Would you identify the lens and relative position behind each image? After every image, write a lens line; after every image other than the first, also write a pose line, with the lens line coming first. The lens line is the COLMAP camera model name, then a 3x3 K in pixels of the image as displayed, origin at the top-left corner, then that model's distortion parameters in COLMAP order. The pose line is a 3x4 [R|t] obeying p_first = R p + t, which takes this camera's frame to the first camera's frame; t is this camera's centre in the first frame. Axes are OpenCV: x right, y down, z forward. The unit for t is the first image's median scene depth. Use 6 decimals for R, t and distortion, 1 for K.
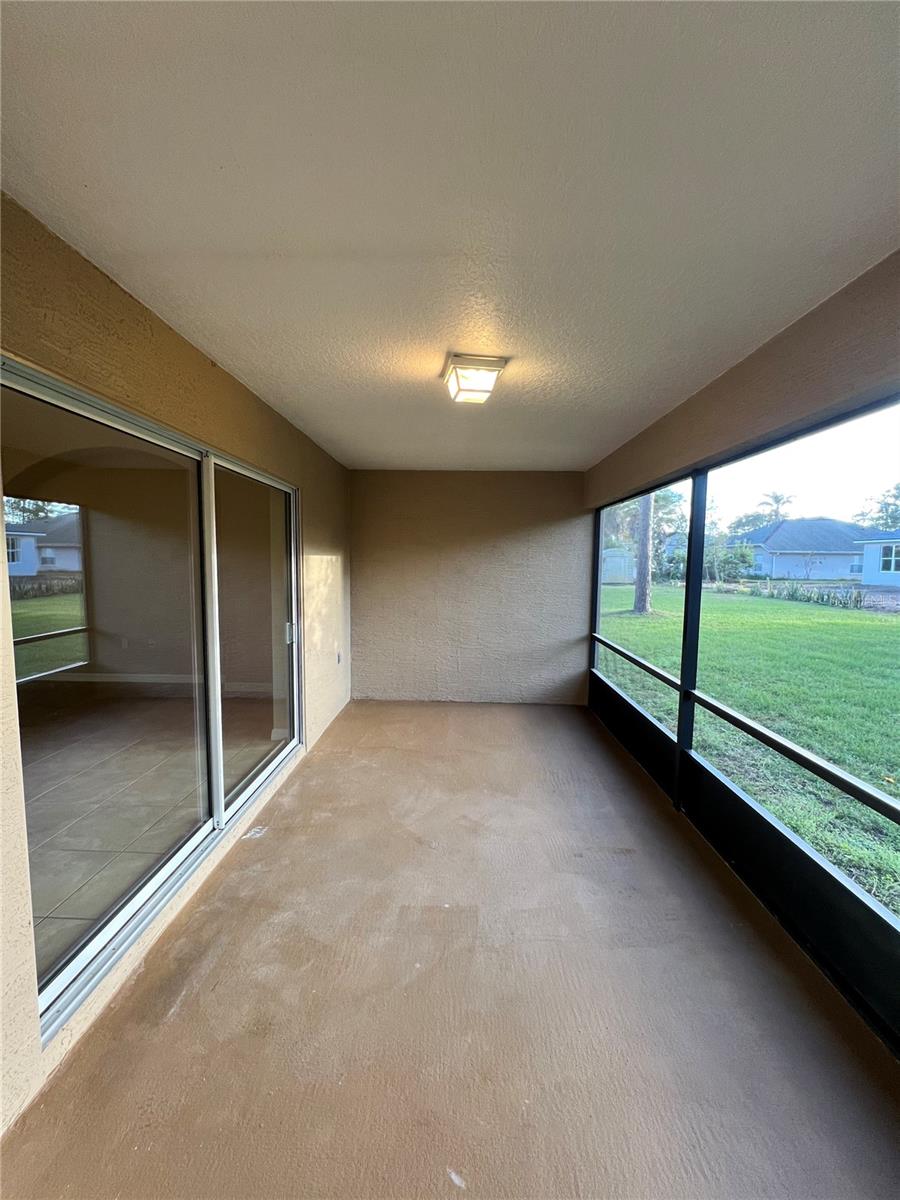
lens RADIAL K [[477.4, 0, 449.3], [0, 477.4, 601.1], [0, 0, 1]] dist [-0.004279, -0.000183]
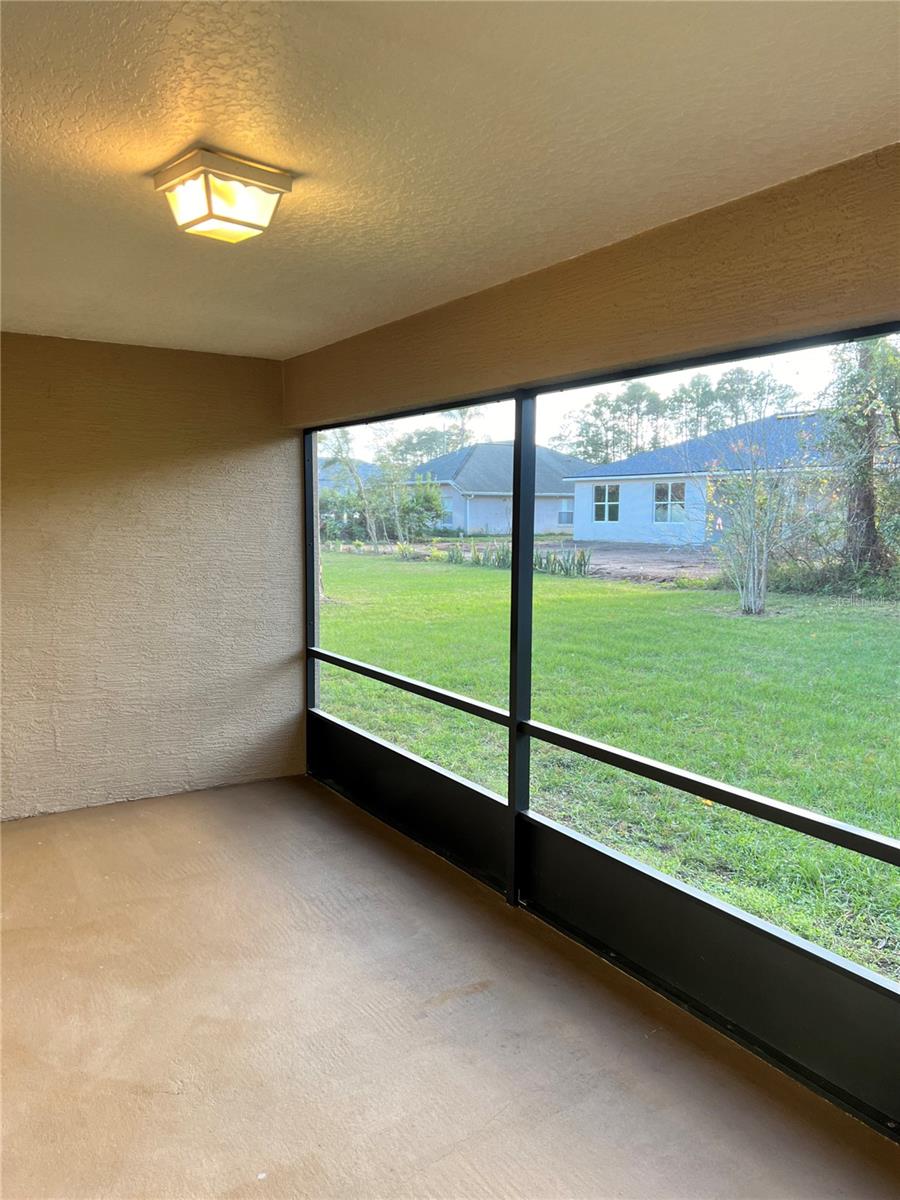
lens RADIAL K [[898.4, 0, 451.6], [0, 898.4, 599.5], [0, 0, 1]] dist [0.047490, -0.048444]
pose [[0.829427, -0.061460, 0.555224, -0.150838], [0.050981, 0.998110, 0.034327, -0.017412], [-0.556284, -0.000166, 0.830992, 0.007780]]
